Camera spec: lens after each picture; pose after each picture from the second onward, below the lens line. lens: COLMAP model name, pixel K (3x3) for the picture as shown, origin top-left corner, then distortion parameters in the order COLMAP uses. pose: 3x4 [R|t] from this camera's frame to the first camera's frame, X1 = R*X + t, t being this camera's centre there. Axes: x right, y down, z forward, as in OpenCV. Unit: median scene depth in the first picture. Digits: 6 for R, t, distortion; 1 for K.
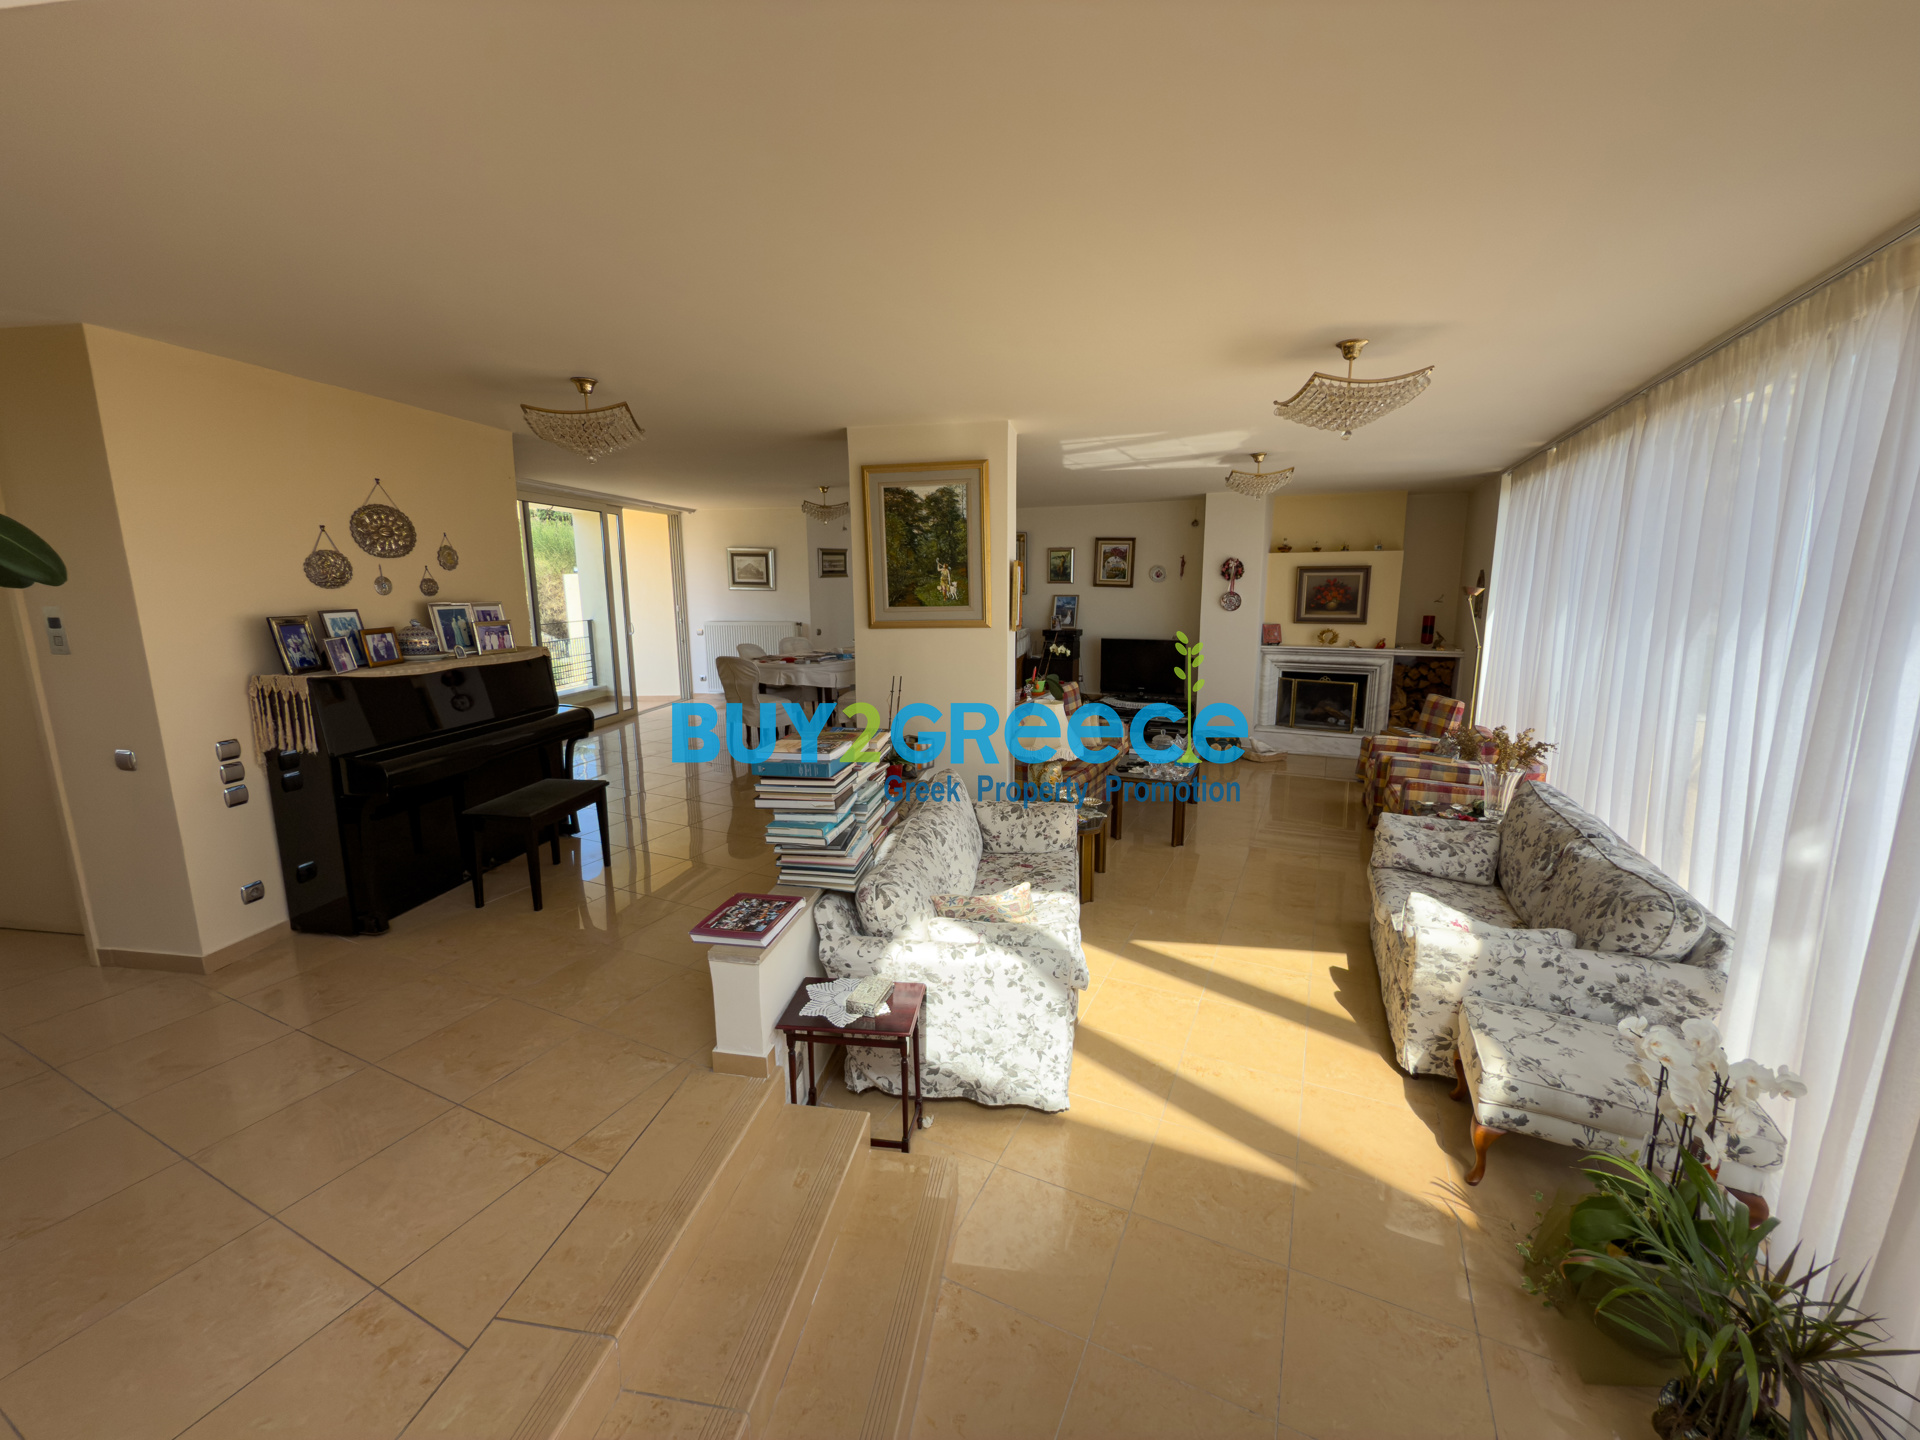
lens RADIAL K [[769.2, 0, 963.1], [0, 769.2, 714.6], [0, 0, 1]] dist [-0.000345, -0.000129]
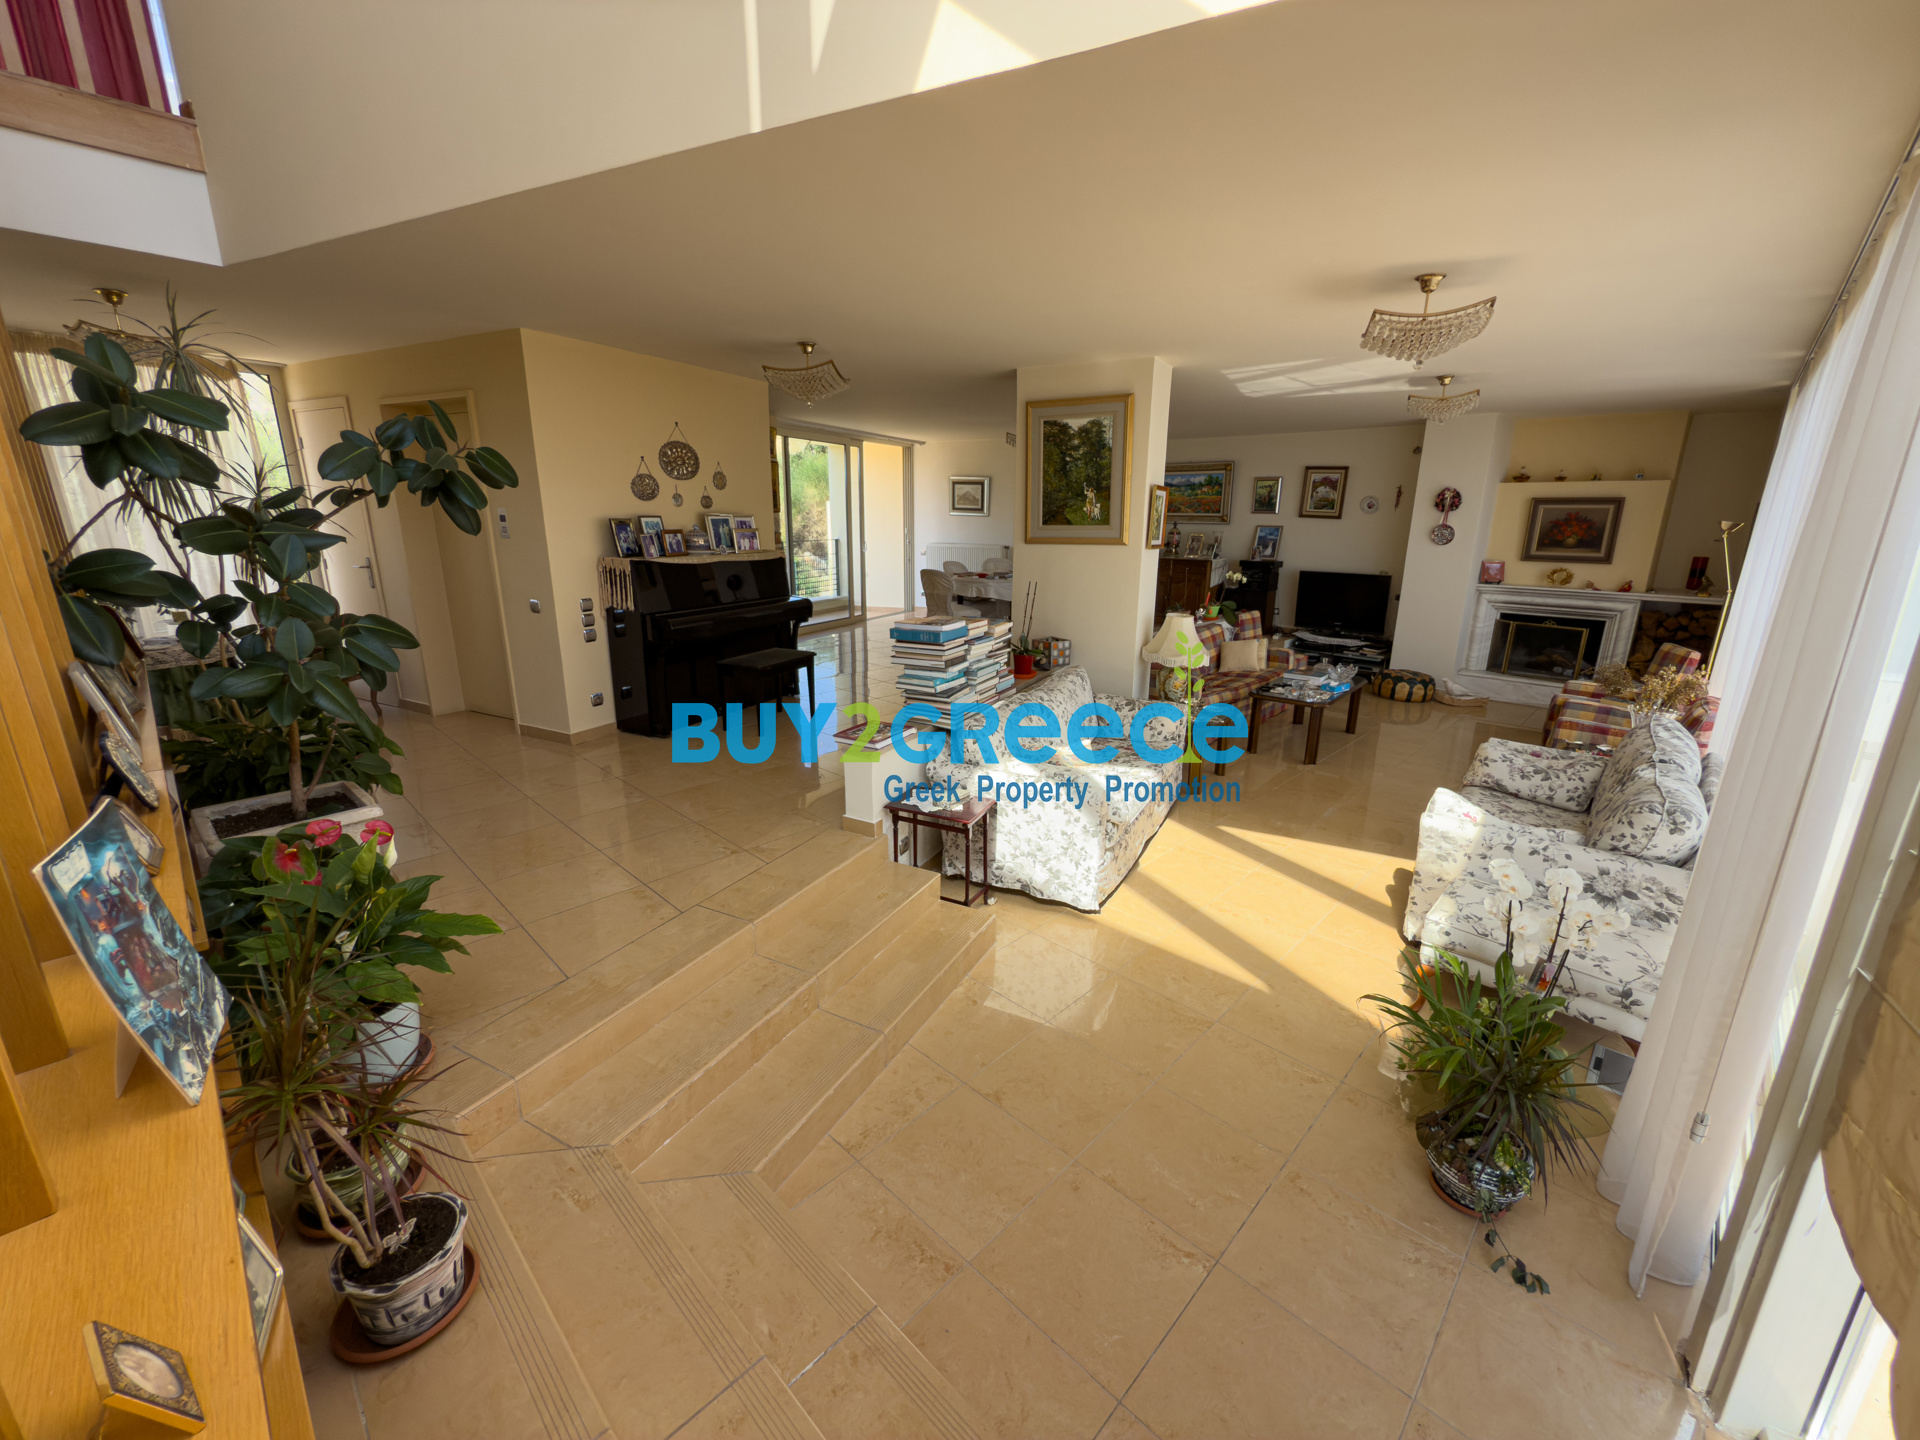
lens RADIAL K [[769.2, 0, 963.1], [0, 769.2, 714.6], [0, 0, 1]] dist [-0.000345, -0.000129]
pose [[0.949332, 0.093982, -0.299894, 0.190848], [-0.068996, 0.993285, 0.092869, 0.052780], [0.306609, -0.067472, 0.949441, -0.193680]]
